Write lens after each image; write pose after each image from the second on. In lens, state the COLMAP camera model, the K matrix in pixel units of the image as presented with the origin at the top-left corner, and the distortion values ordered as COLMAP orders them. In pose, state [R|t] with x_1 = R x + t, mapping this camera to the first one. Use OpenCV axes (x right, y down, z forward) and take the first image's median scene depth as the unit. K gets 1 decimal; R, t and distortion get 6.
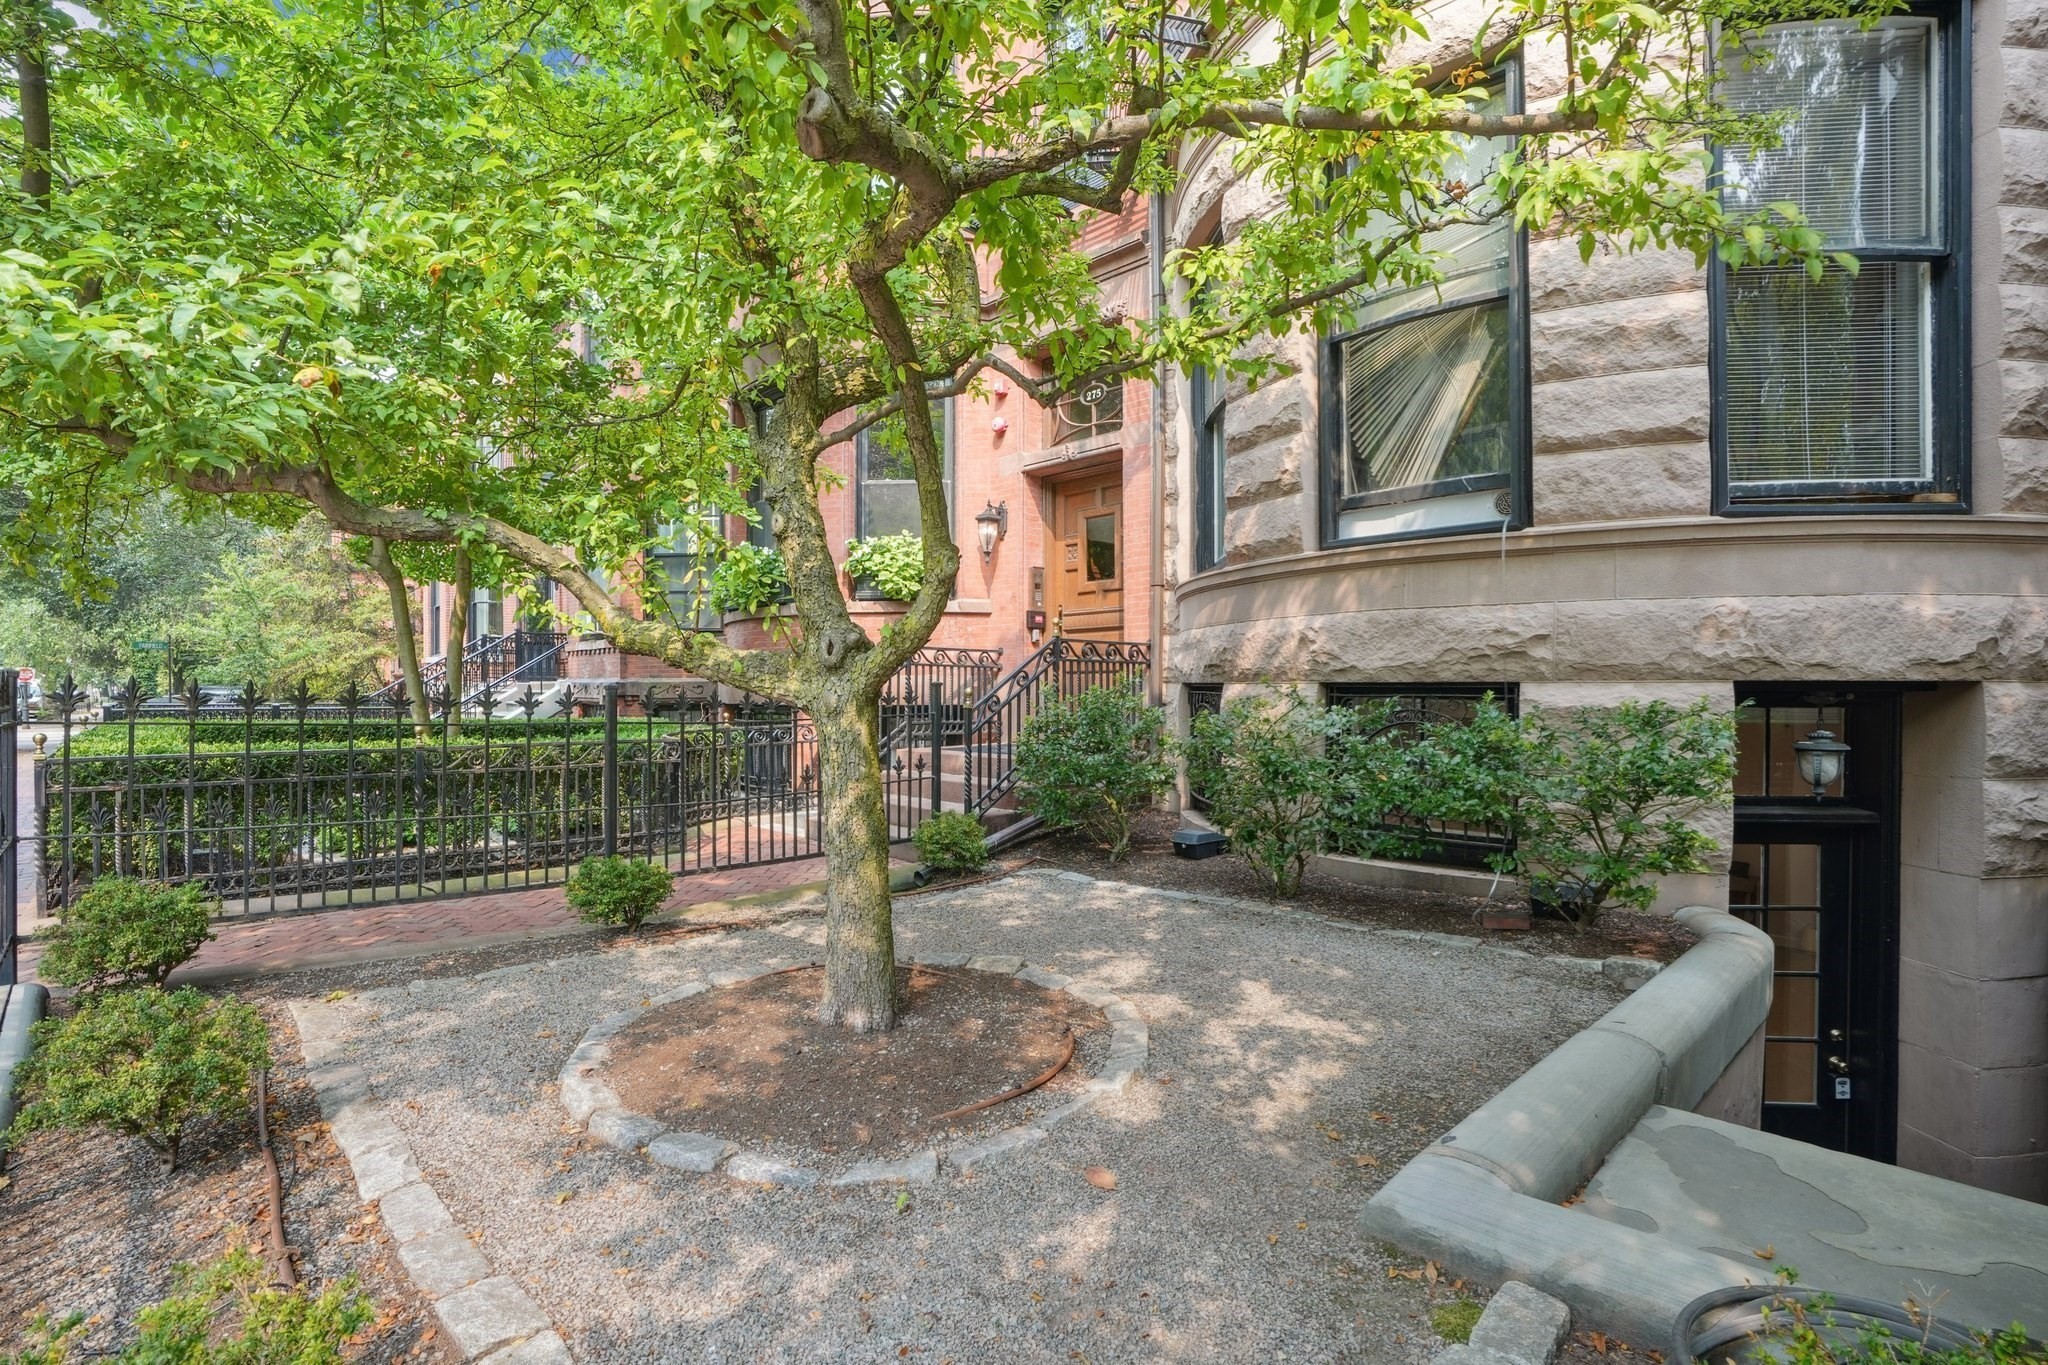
lens RADIAL K [[968.1, 0, 1023.2], [0, 968.1, 745.3], [0, 0, 1]] dist [-0.043610, 0.023457]
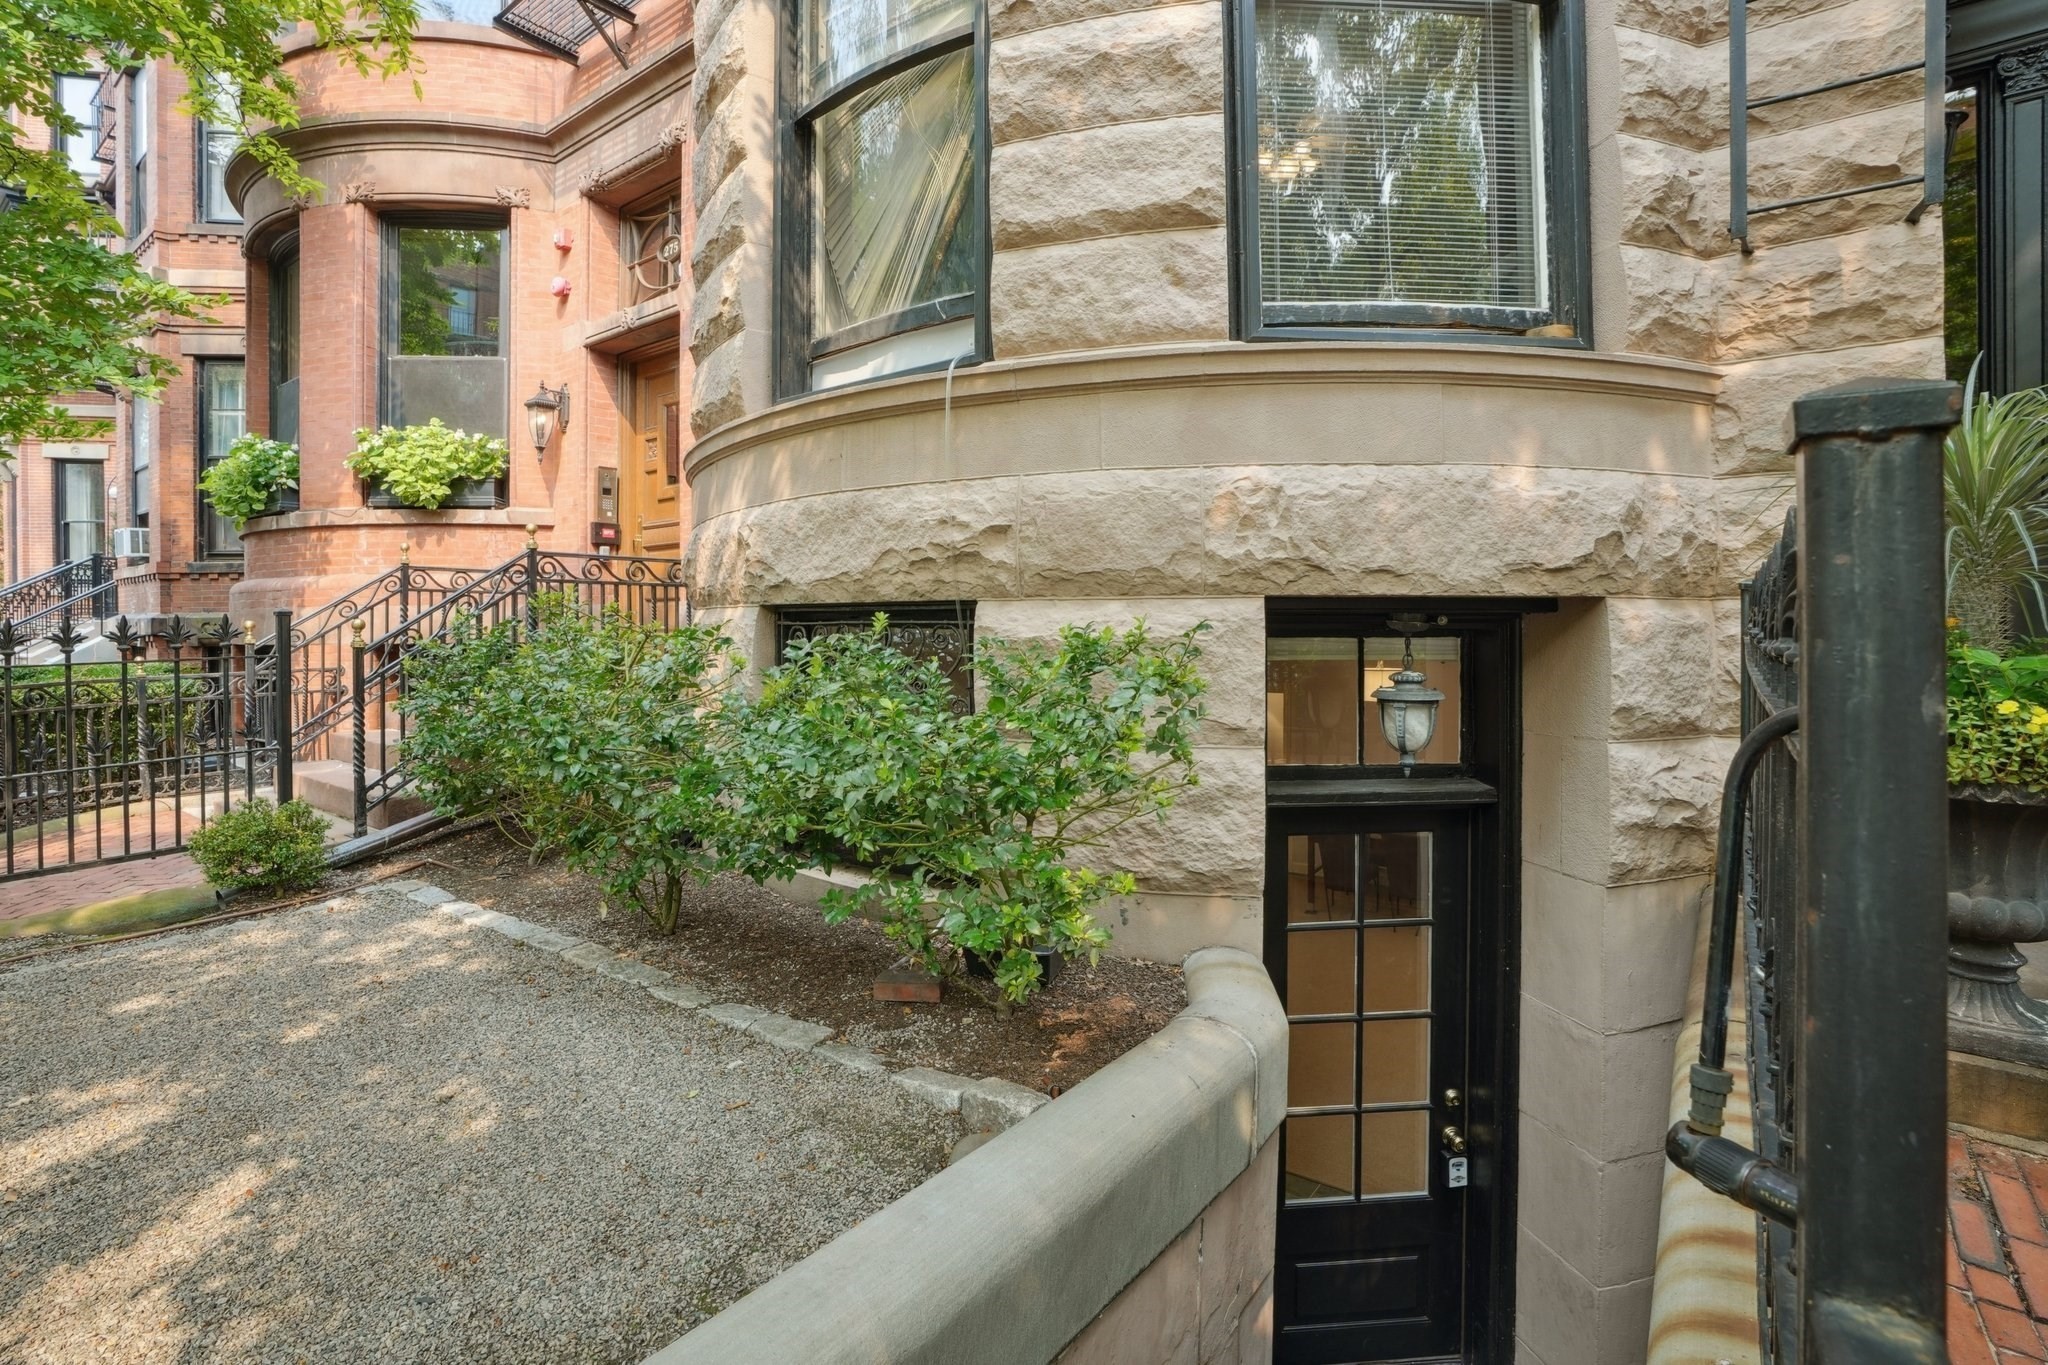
lens RADIAL K [[965.9, 0, 1024.0], [0, 965.9, 682.5], [0, 0, 1]] dist [-0.064306, 0.035743]
pose [[0.990220, -0.012214, 0.138980, 0.484904], [0.012149, 0.999925, 0.001319, -0.011800], [-0.138985, 0.000383, 0.990294, 0.372068]]
